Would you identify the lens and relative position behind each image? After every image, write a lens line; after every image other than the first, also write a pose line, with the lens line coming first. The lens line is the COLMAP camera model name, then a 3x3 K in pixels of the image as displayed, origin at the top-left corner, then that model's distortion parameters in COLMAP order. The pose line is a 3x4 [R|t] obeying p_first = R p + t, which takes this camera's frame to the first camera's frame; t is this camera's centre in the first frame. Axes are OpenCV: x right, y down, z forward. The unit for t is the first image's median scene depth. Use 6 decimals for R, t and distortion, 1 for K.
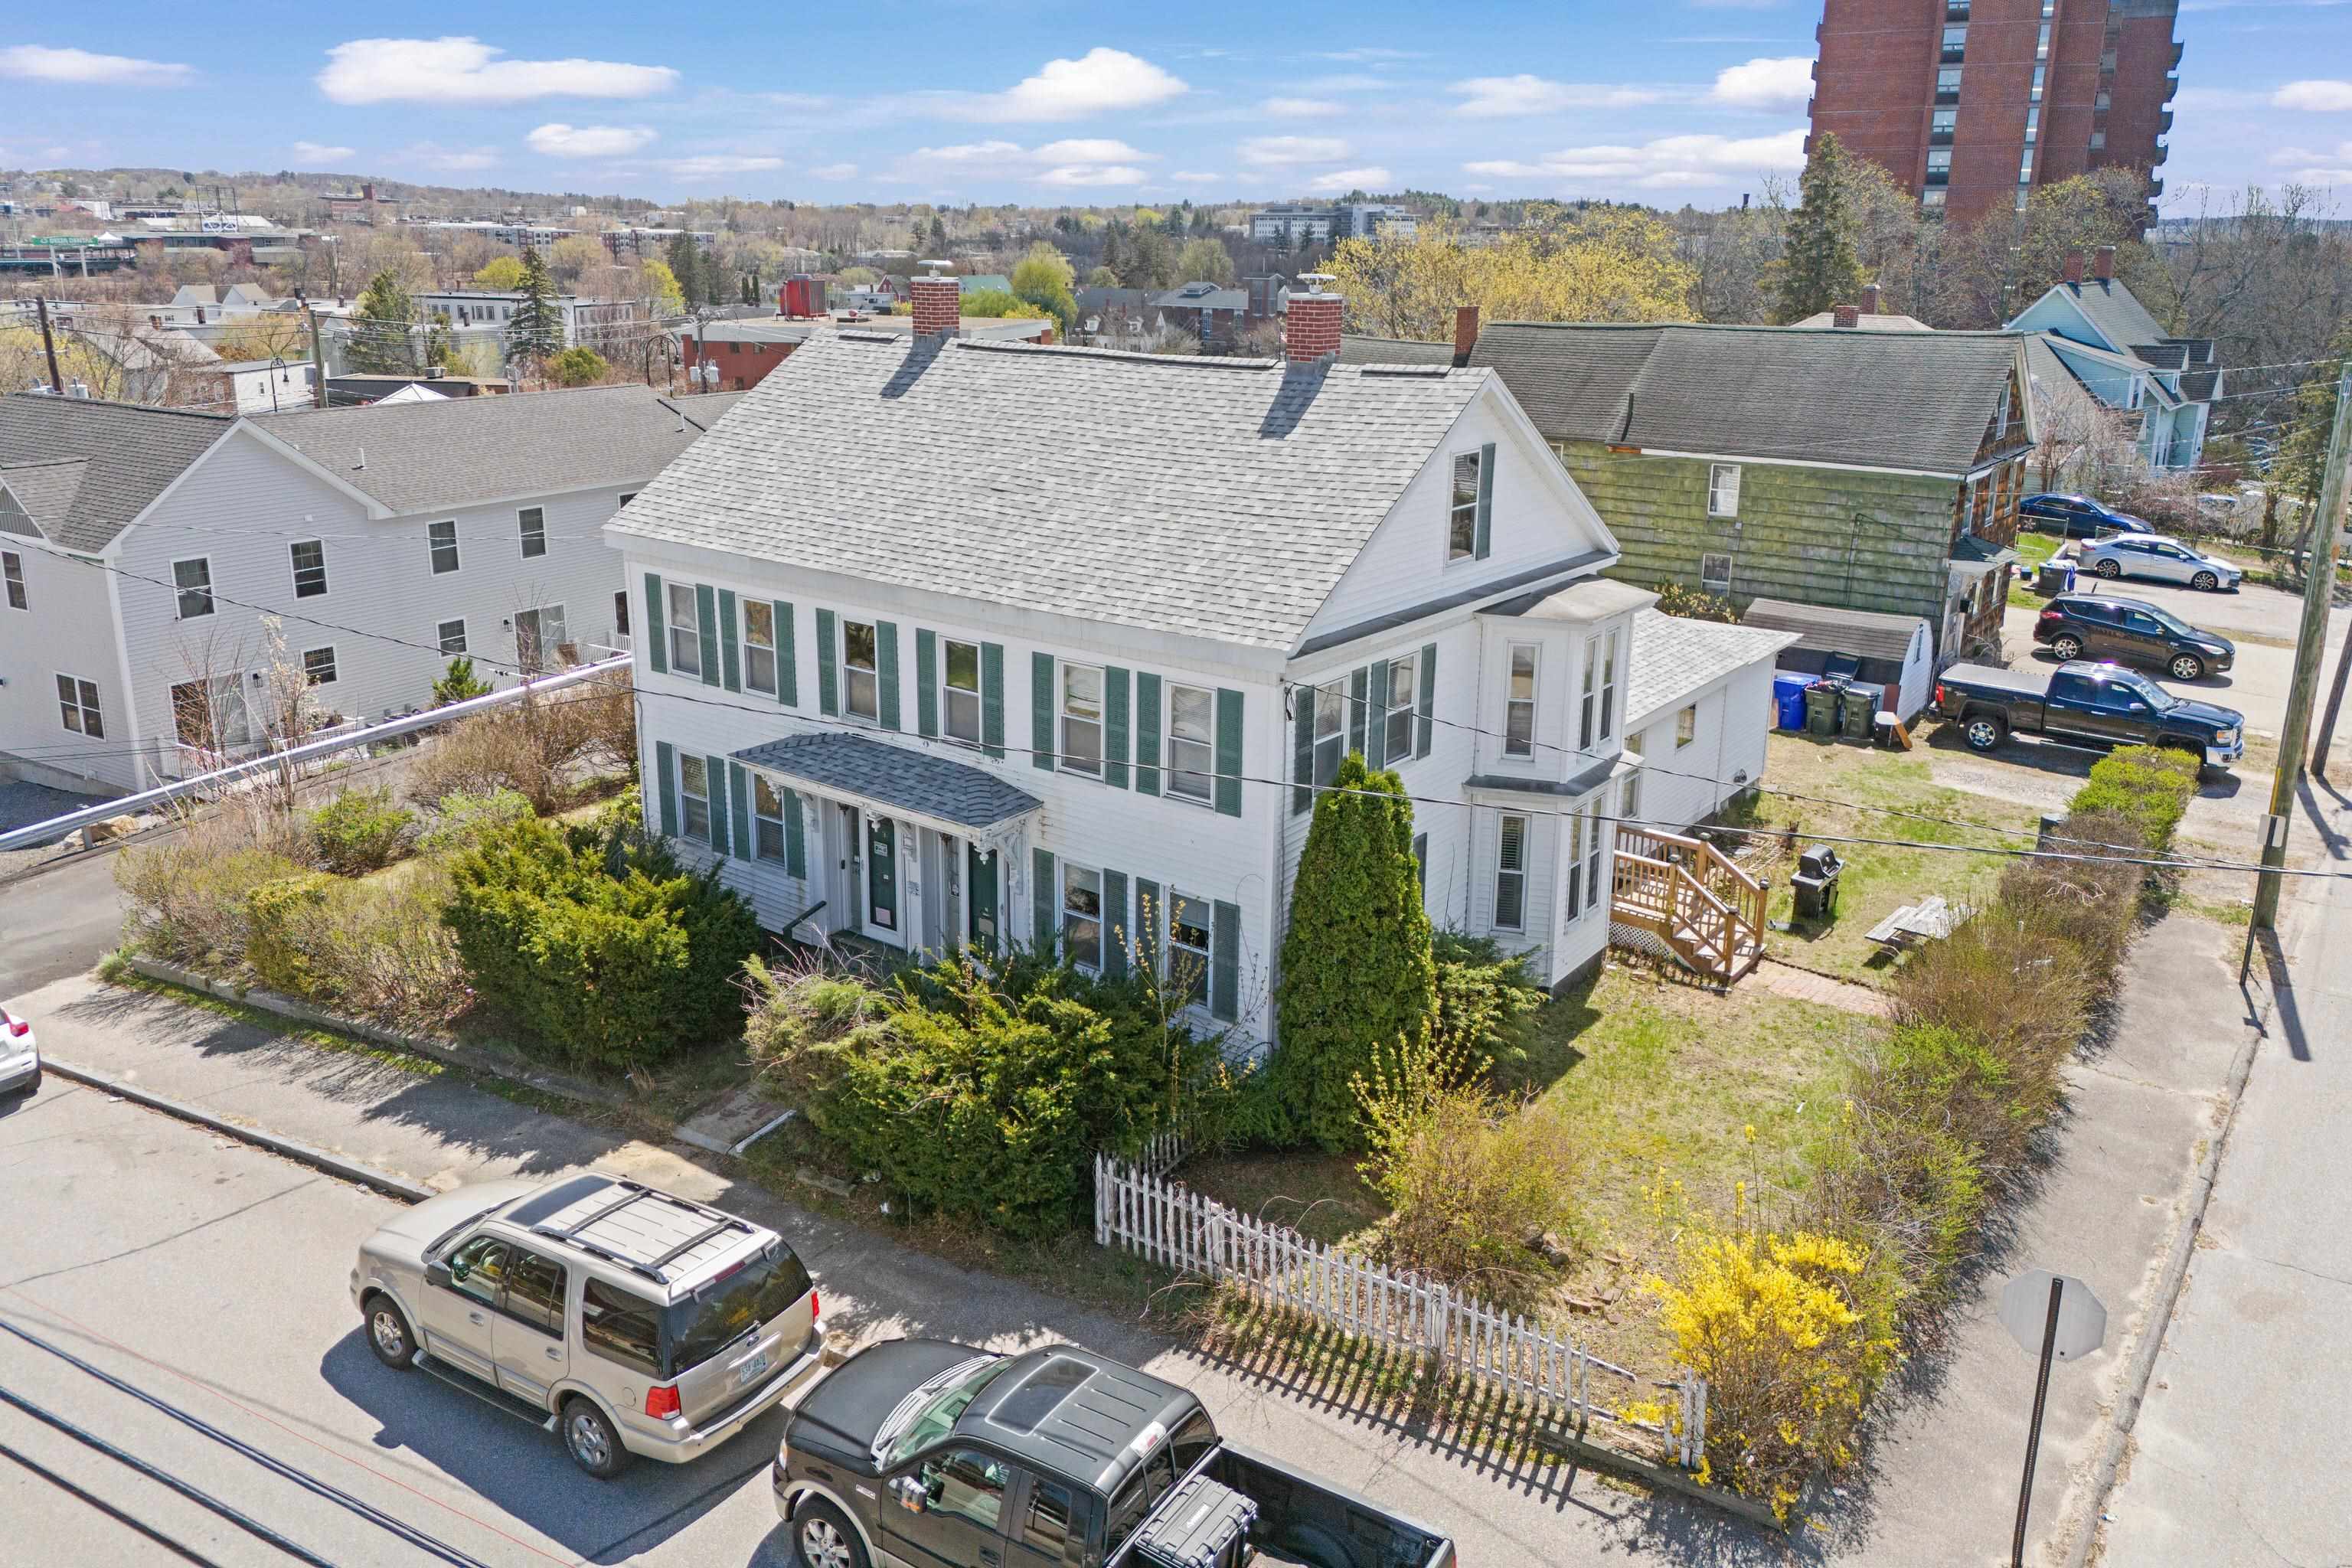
lens RADIAL K [[1727.8, 0, 1177.8], [0, 1727.8, 680.4], [0, 0, 1]] dist [0.072842, -0.061809]
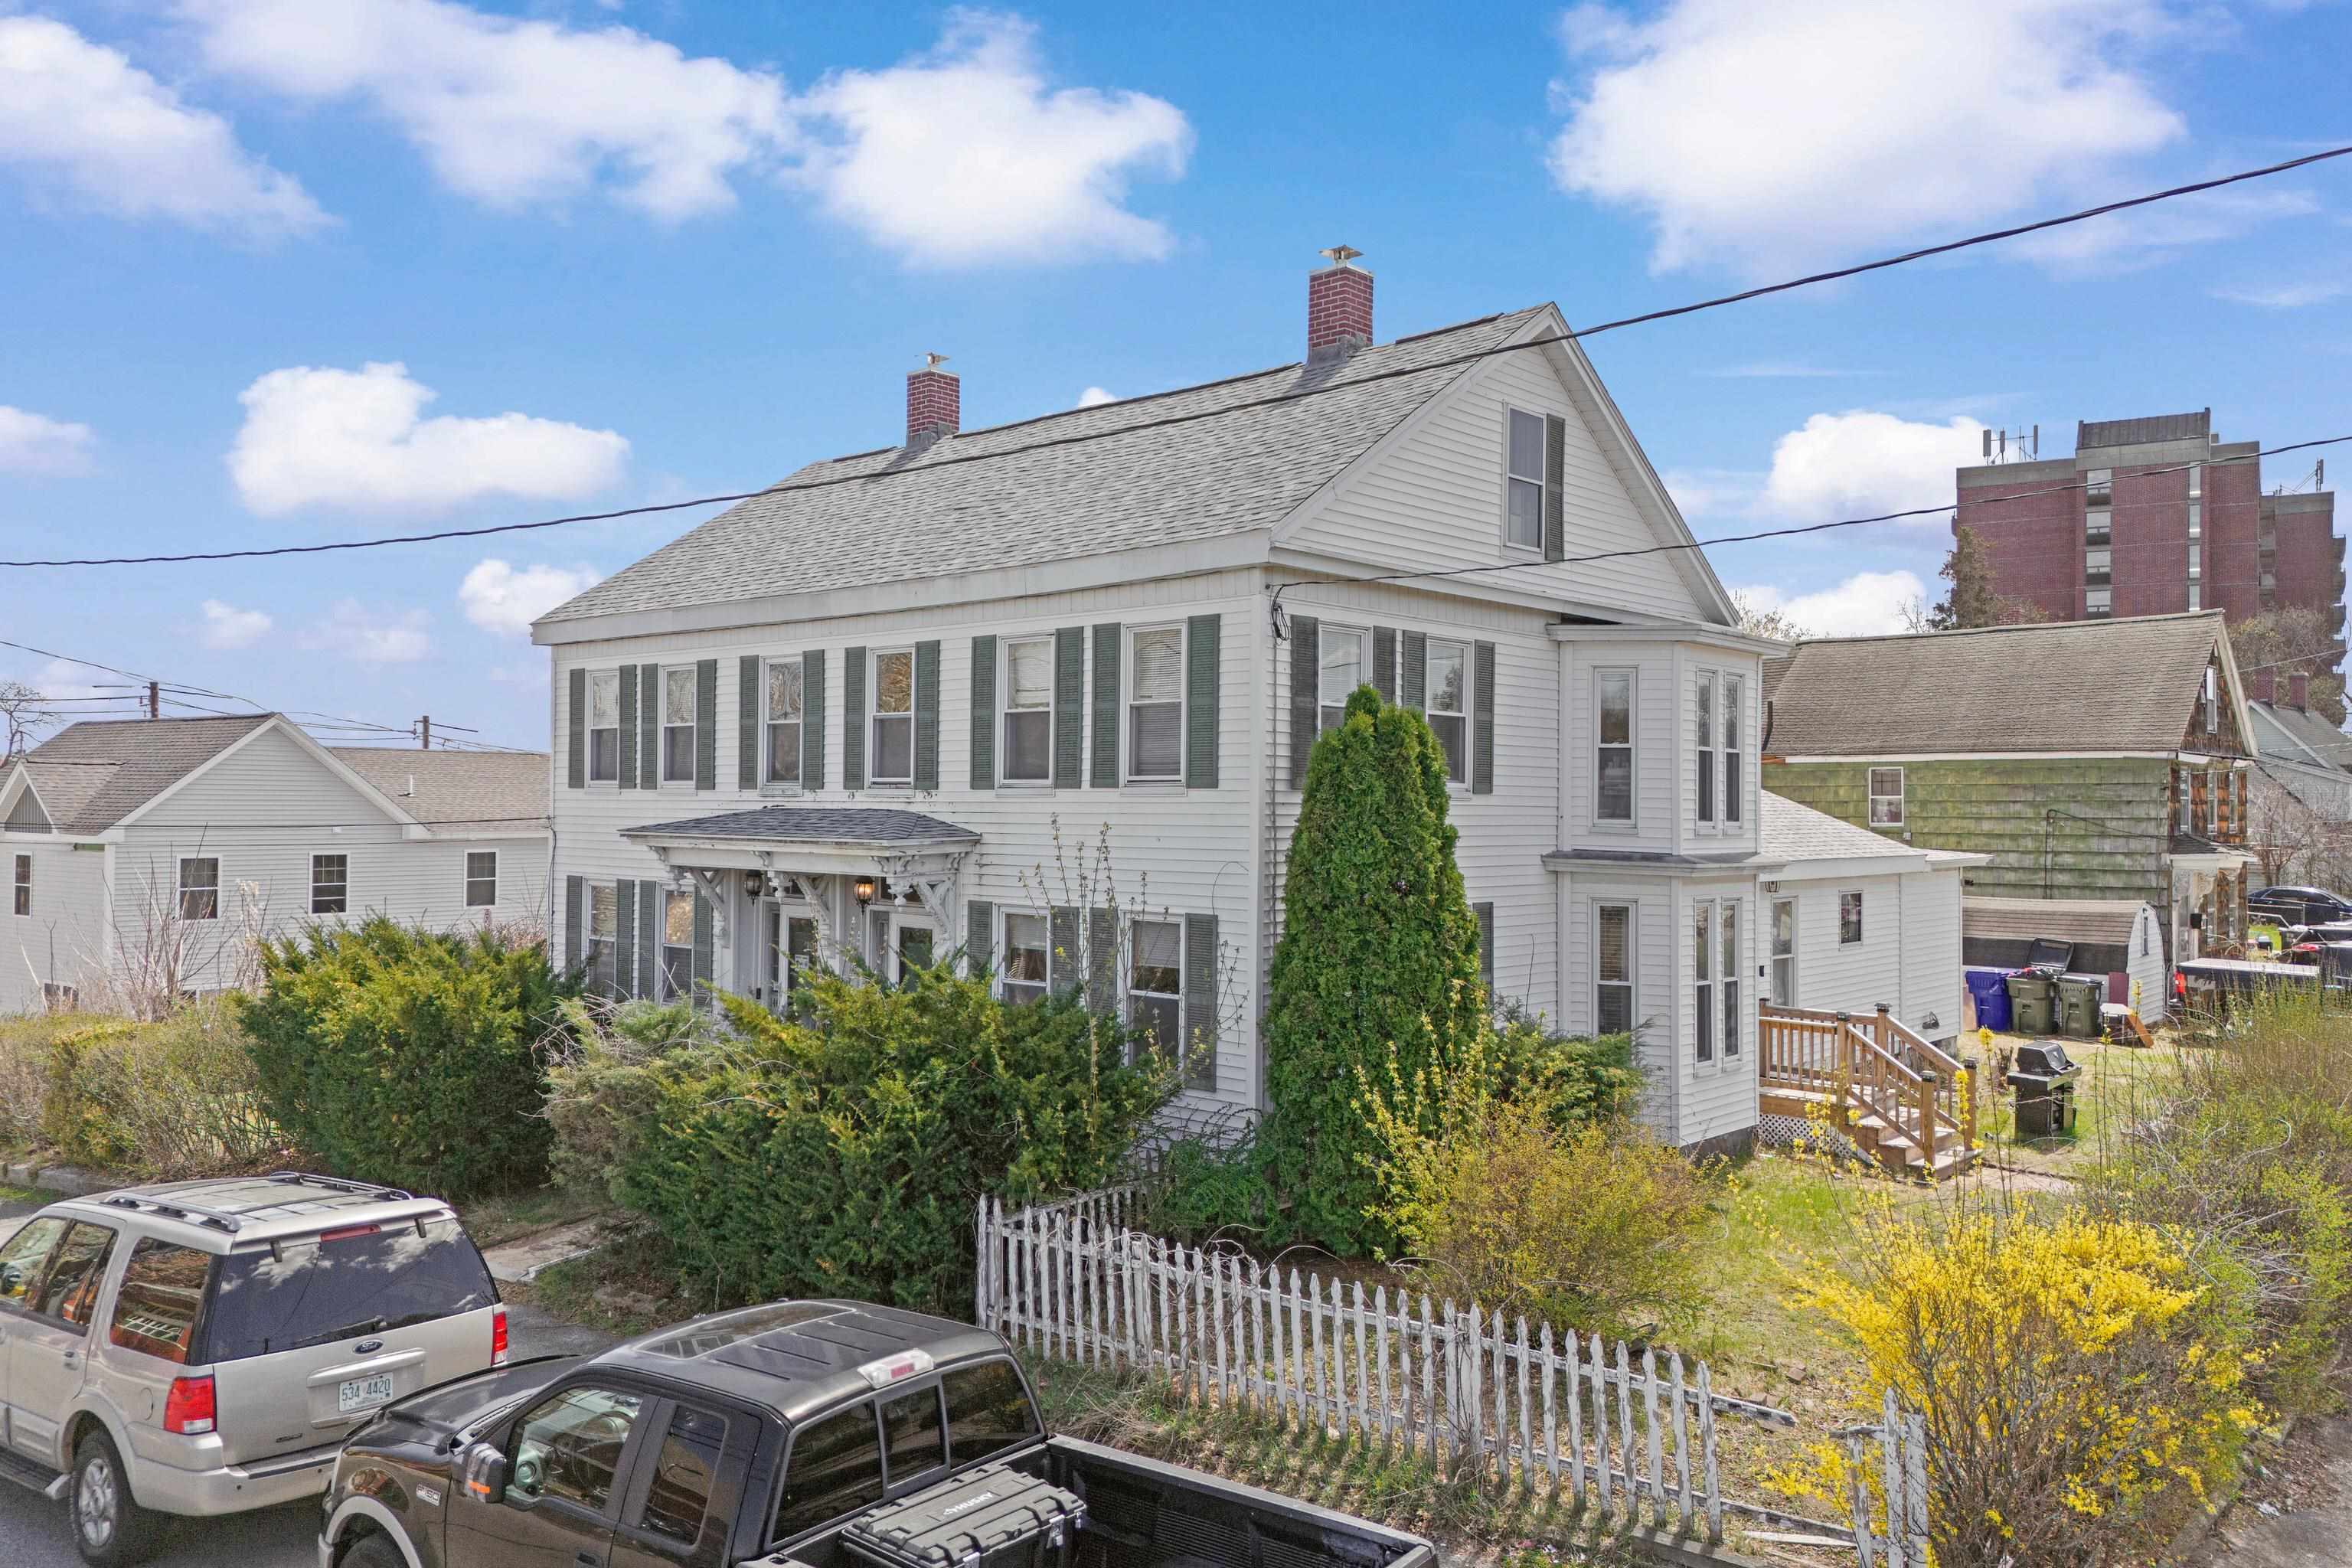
lens RADIAL K [[1725.9, 0, 1176.0], [0, 1725.9, 784.0], [0, 0, 1]] dist [0.072801, -0.060297]
pose [[0.995978, -0.002555, -0.089557, 0.077085], [-0.021303, 0.964172, -0.264419, 0.248832], [0.087024, 0.265264, 0.960241, 0.260724]]
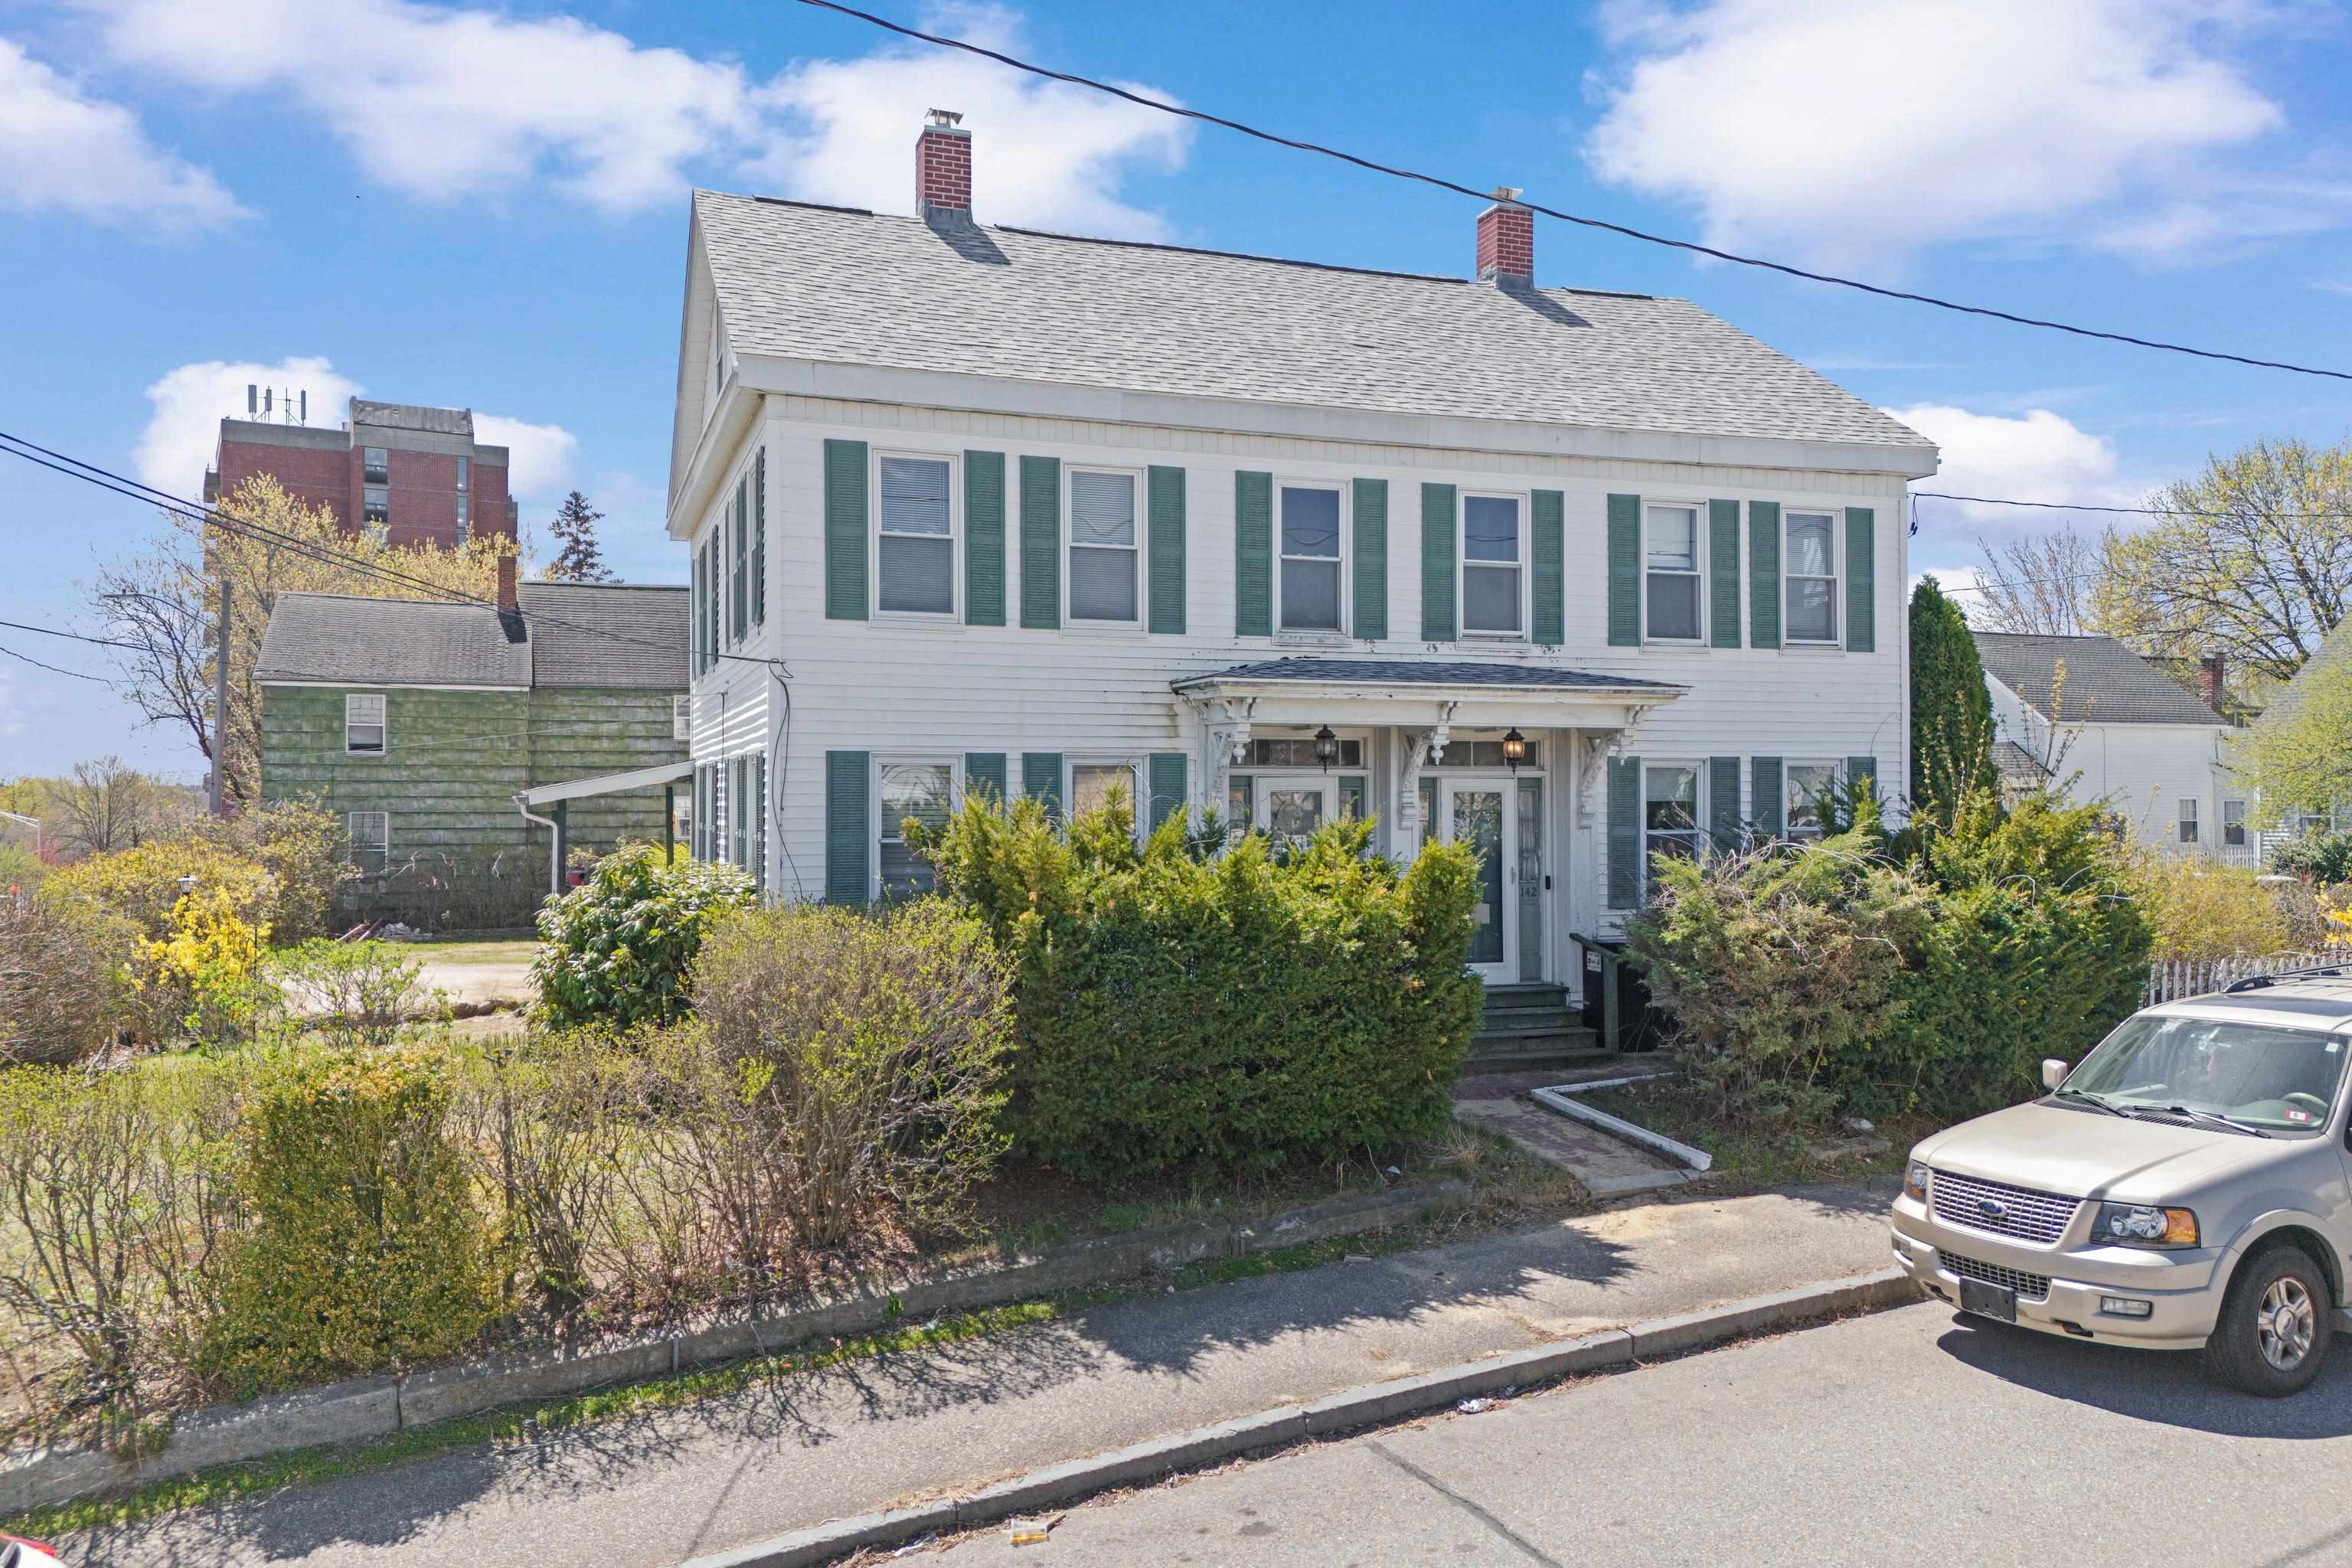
lens RADIAL K [[1725.9, 0, 1176.0], [0, 1725.9, 784.0], [0, 0, 1]] dist [0.072801, -0.060297]
pose [[0.548698, -0.005287, 0.836004, -0.837772], [0.220375, 0.965527, -0.138534, 0.173925], [-0.806452, 0.260247, 0.530948, 0.753453]]
